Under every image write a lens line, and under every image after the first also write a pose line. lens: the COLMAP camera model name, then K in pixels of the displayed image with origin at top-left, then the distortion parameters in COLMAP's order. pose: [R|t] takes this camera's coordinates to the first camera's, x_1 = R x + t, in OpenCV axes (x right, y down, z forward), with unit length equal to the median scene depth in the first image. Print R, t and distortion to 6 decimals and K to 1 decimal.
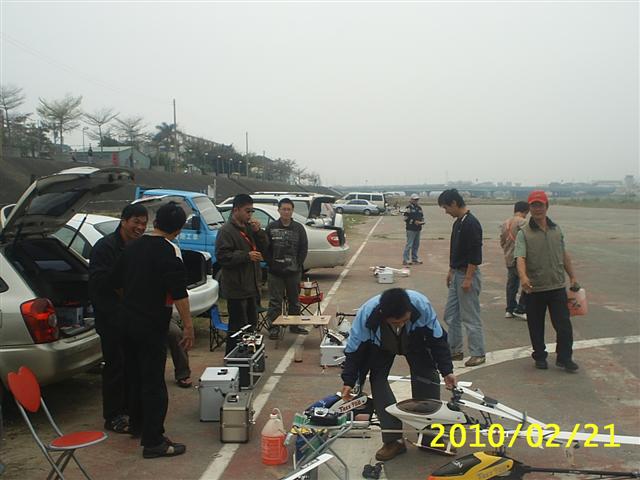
lens RADIAL K [[810.4, 0, 360.4], [0, 810.4, 240.3], [0, 0, 1]] dist [-0.105295, 0.137654]
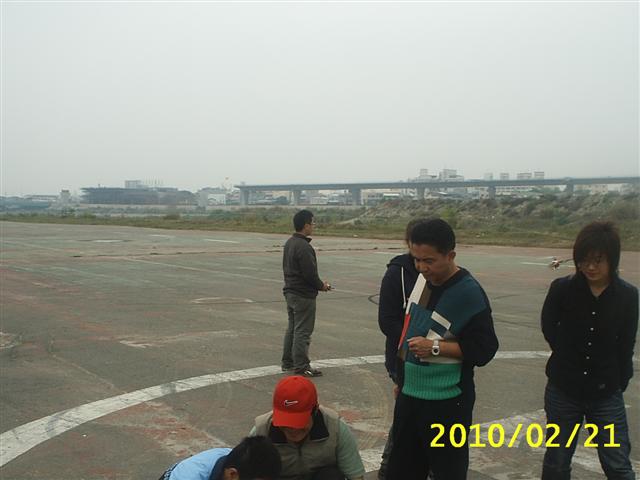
lens RADIAL K [[810.4, 0, 360.4], [0, 810.4, 240.3], [0, 0, 1]] dist [-0.105295, 0.137654]
pose [[0.779031, -0.013432, 0.626841, -0.022063], [0.025215, 0.999633, -0.009917, -0.008163], [-0.626478, 0.023531, 0.779084, 0.176139]]
